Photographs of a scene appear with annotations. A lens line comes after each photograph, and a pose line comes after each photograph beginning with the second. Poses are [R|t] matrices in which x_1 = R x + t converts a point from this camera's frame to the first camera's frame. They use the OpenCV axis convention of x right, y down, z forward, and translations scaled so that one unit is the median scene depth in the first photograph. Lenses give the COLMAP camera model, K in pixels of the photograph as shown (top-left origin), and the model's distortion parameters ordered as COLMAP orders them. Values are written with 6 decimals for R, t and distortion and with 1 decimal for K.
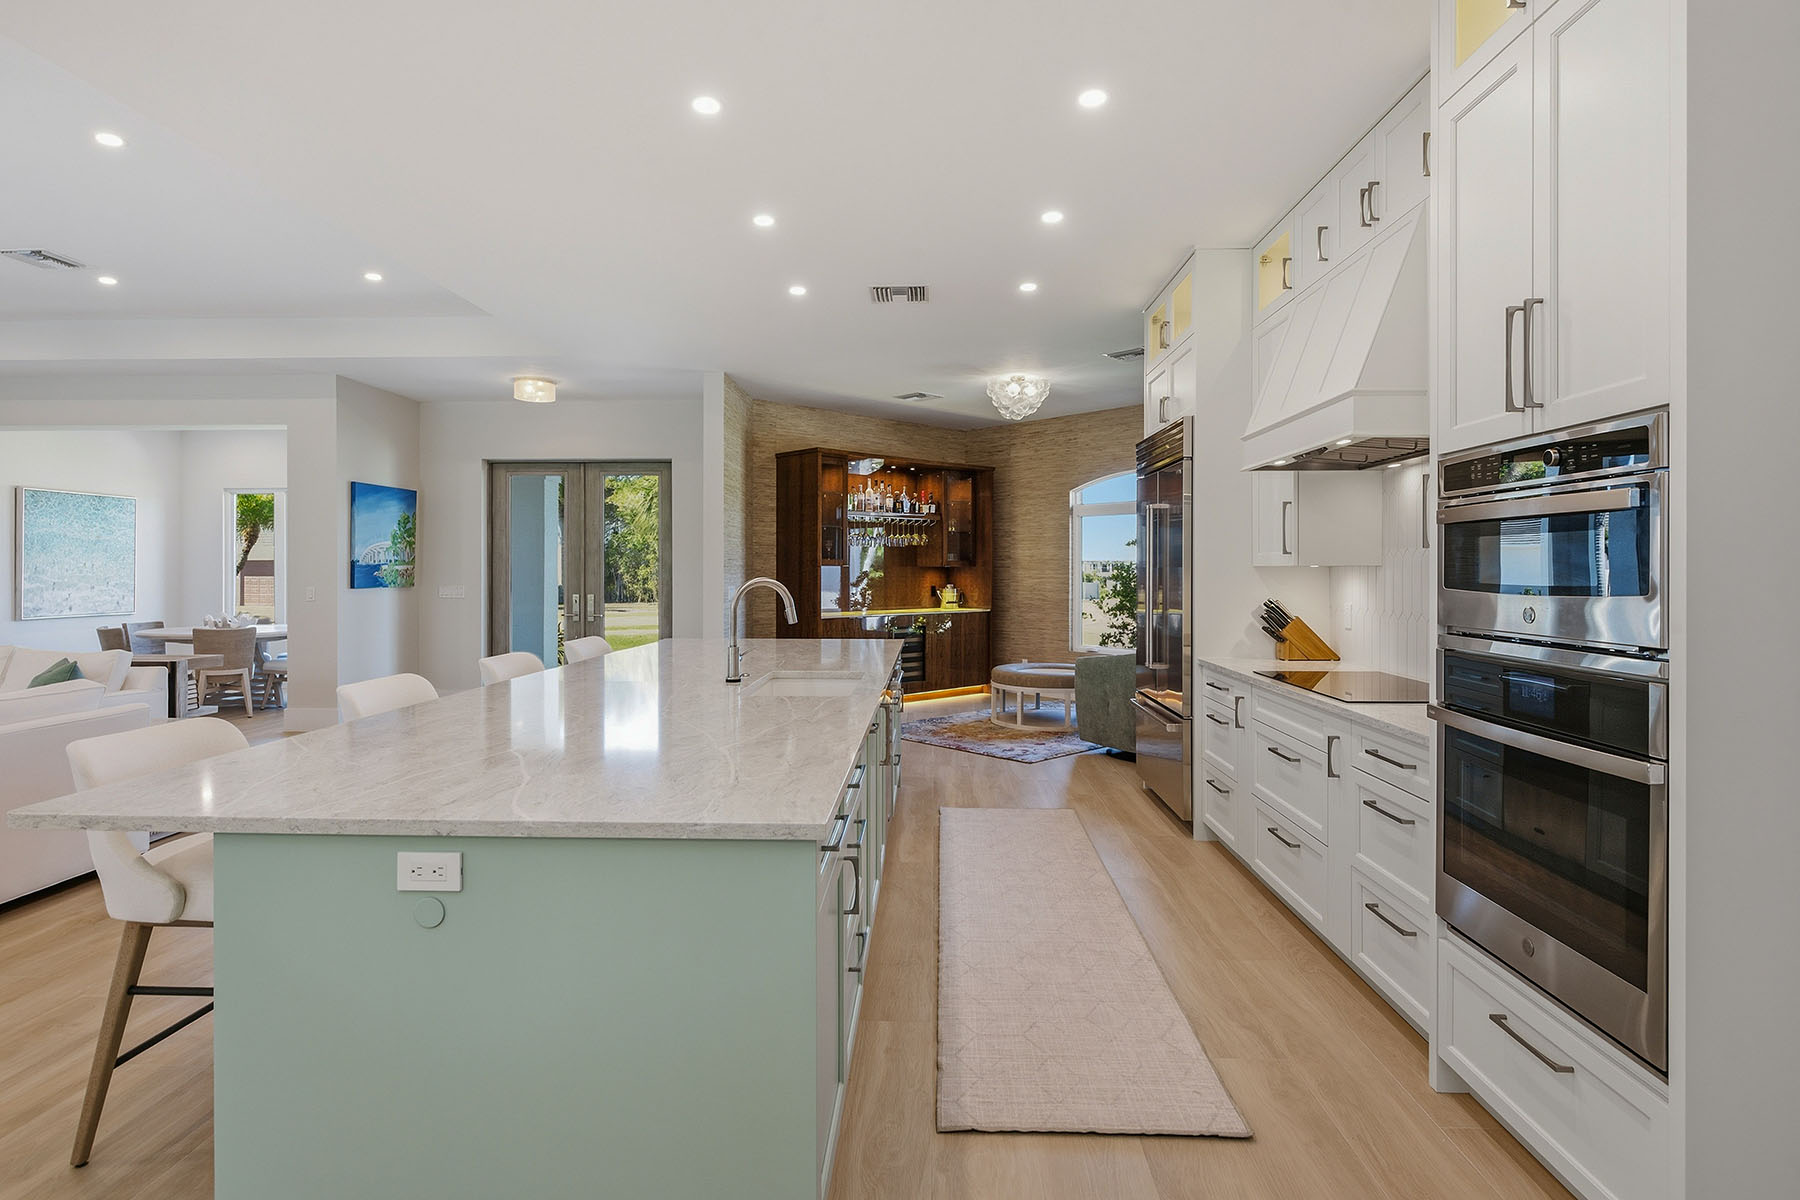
lens RADIAL K [[922.7, 0, 892.6], [0, 922.7, 577.3], [0, 0, 1]] dist [0.000731, -0.000730]
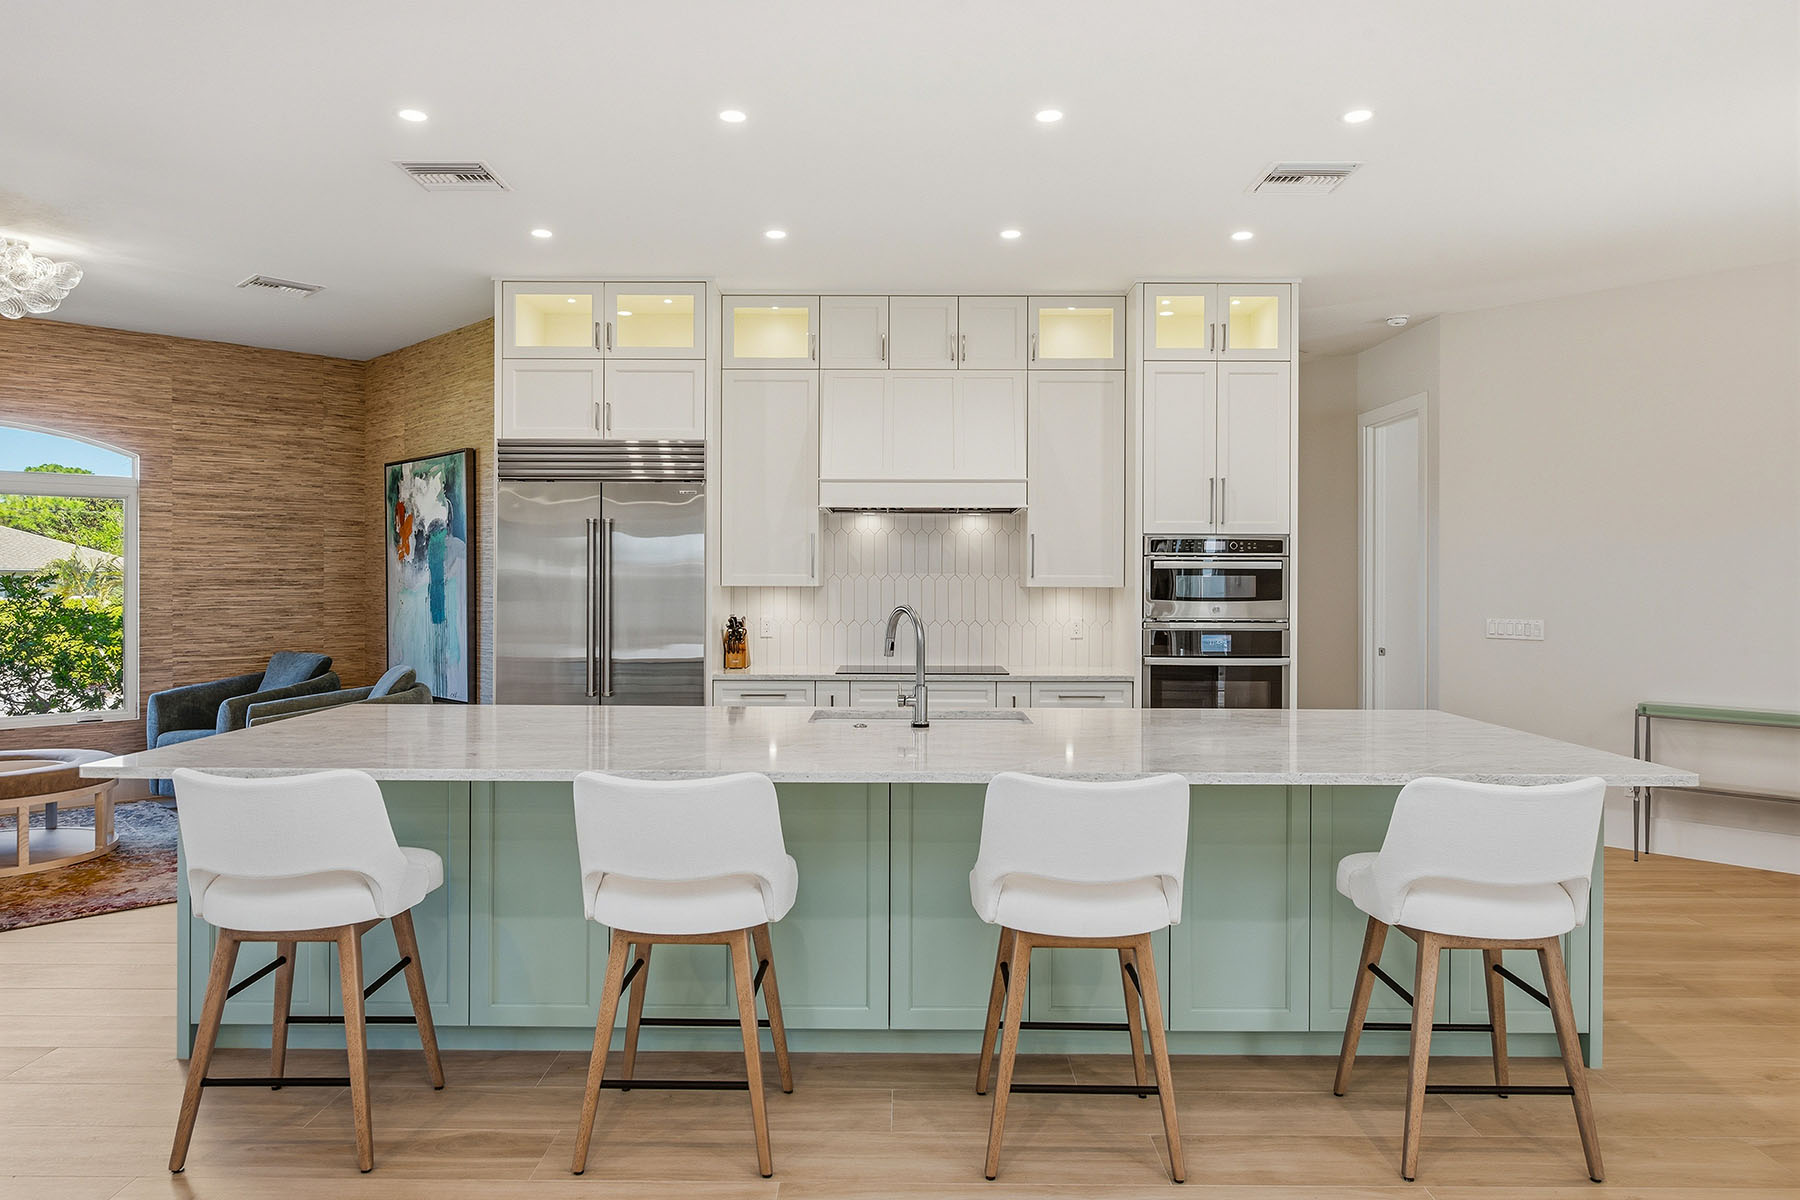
lens RADIAL K [[1147.0, 0, 905.5], [0, 1147.0, 589.6], [0, 0, 1]] dist [-0.003269, -0.001952]
pose [[-0.041878, -0.008656, 0.999085, -0.496284], [0.004891, 0.999949, 0.008869, -0.009376], [-0.999111, 0.005258, -0.041834, 0.426548]]
